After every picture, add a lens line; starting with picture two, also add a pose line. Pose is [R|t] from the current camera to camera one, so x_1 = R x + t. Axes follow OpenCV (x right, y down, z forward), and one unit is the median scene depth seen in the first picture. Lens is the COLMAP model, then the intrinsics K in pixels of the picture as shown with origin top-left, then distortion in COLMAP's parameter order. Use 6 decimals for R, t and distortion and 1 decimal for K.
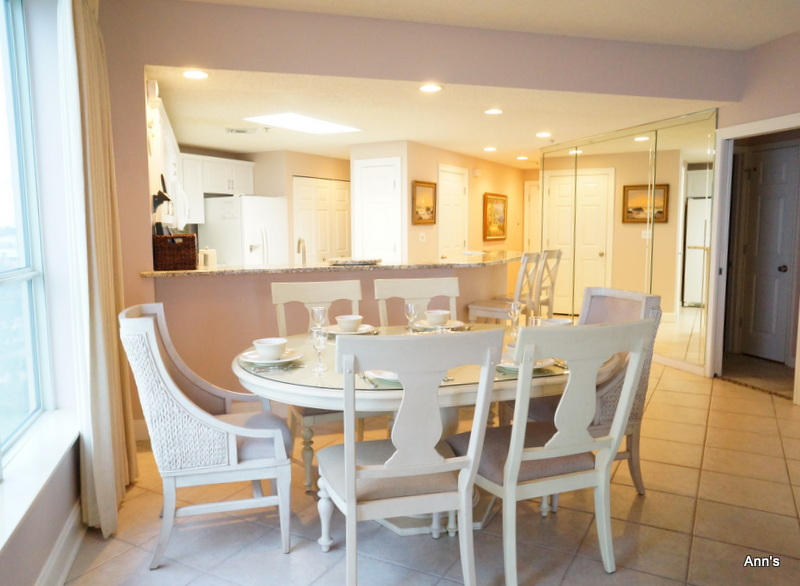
lens RADIAL K [[635.4, 0, 396.7], [0, 635.4, 295.4], [0, 0, 1]] dist [-0.014099, -0.004374]
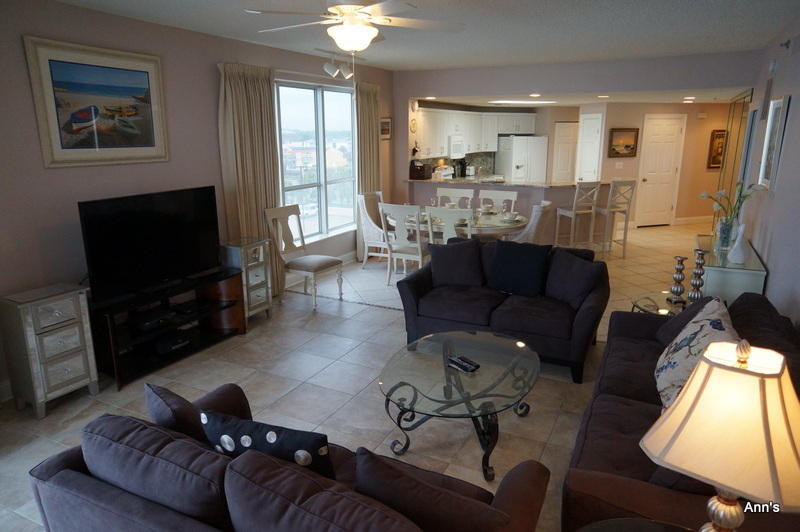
lens RADIAL K [[540.8, 0, 397.0], [0, 540.8, 270.2], [0, 0, 1]] dist [0.002250, 0.020207]
pose [[0.740616, 0.176342, -0.648376, 0.538291], [-0.081253, 0.981371, 0.174096, -0.028400], [0.666998, -0.076256, 0.741147, -0.342518]]
